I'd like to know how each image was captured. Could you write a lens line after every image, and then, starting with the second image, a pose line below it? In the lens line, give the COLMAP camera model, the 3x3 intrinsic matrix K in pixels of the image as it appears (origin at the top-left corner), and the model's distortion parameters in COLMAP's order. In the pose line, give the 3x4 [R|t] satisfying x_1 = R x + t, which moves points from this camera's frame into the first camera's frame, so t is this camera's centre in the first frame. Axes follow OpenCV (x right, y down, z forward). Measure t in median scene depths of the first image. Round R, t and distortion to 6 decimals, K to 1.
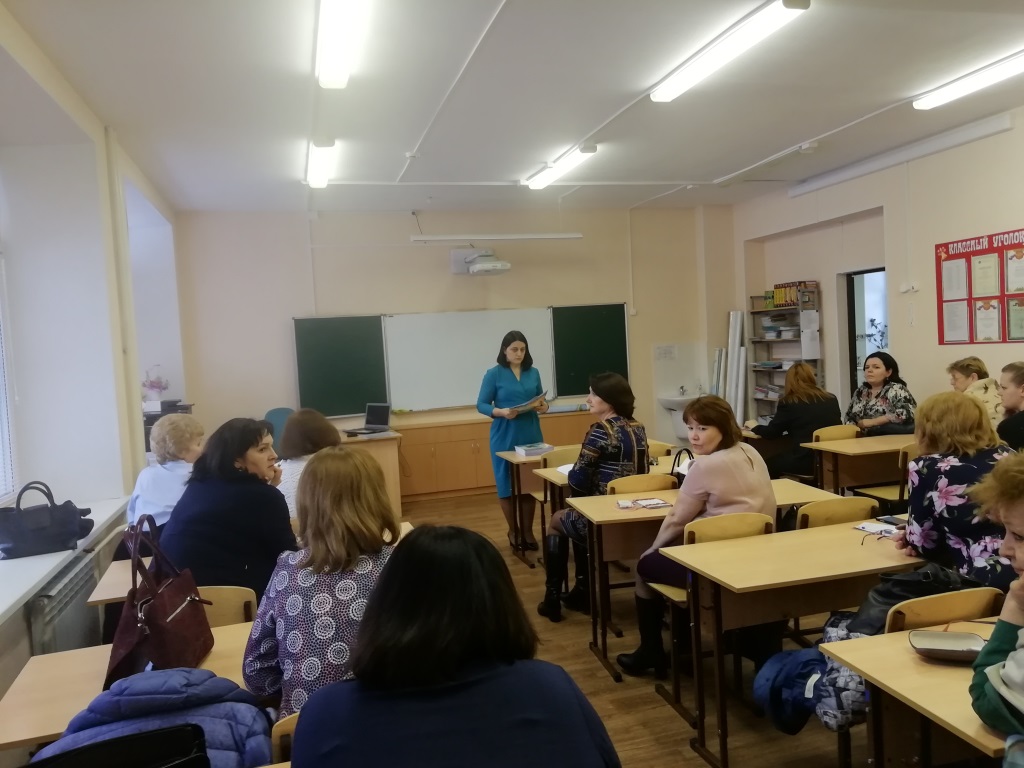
lens RADIAL K [[769.1, 0, 508.4], [0, 769.1, 379.9], [0, 0, 1]] dist [0.004749, -0.001112]
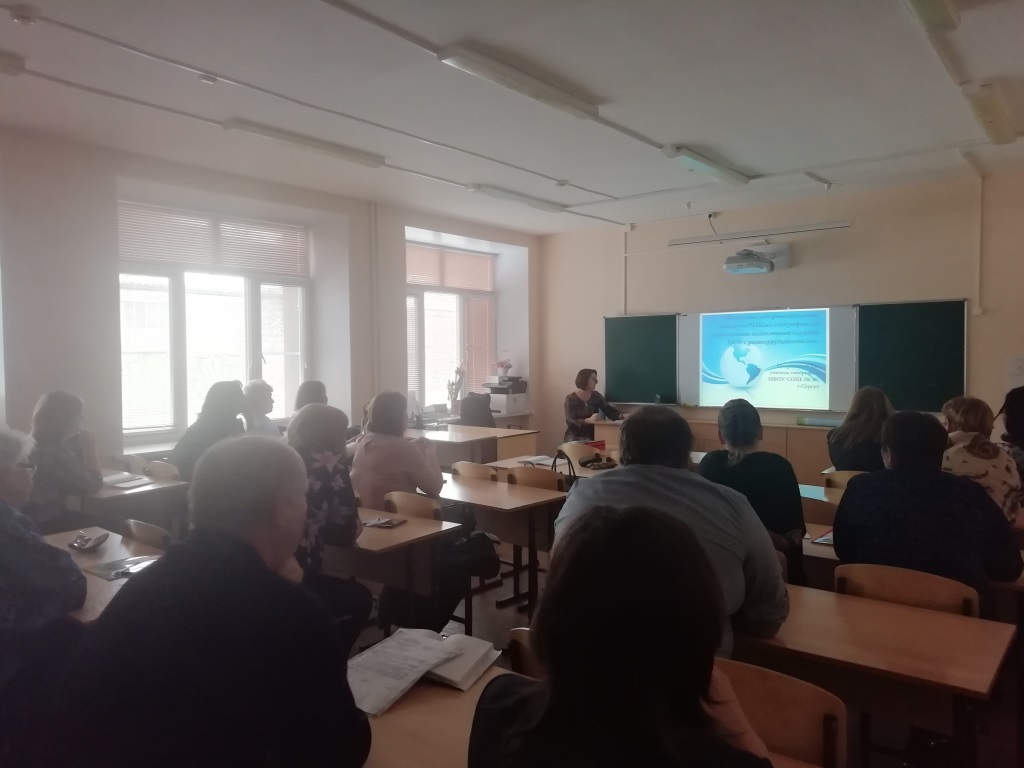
lens RADIAL K [[769.1, 0, 511.7], [0, 769.1, 385.3], [0, 0, 1]] dist [0.004749, -0.001112]
pose [[0.584144, 0.073447, -0.808320, 0.559014], [-0.077441, 0.996397, 0.034573, -0.004809], [0.807947, 0.042401, 0.587727, 0.179056]]
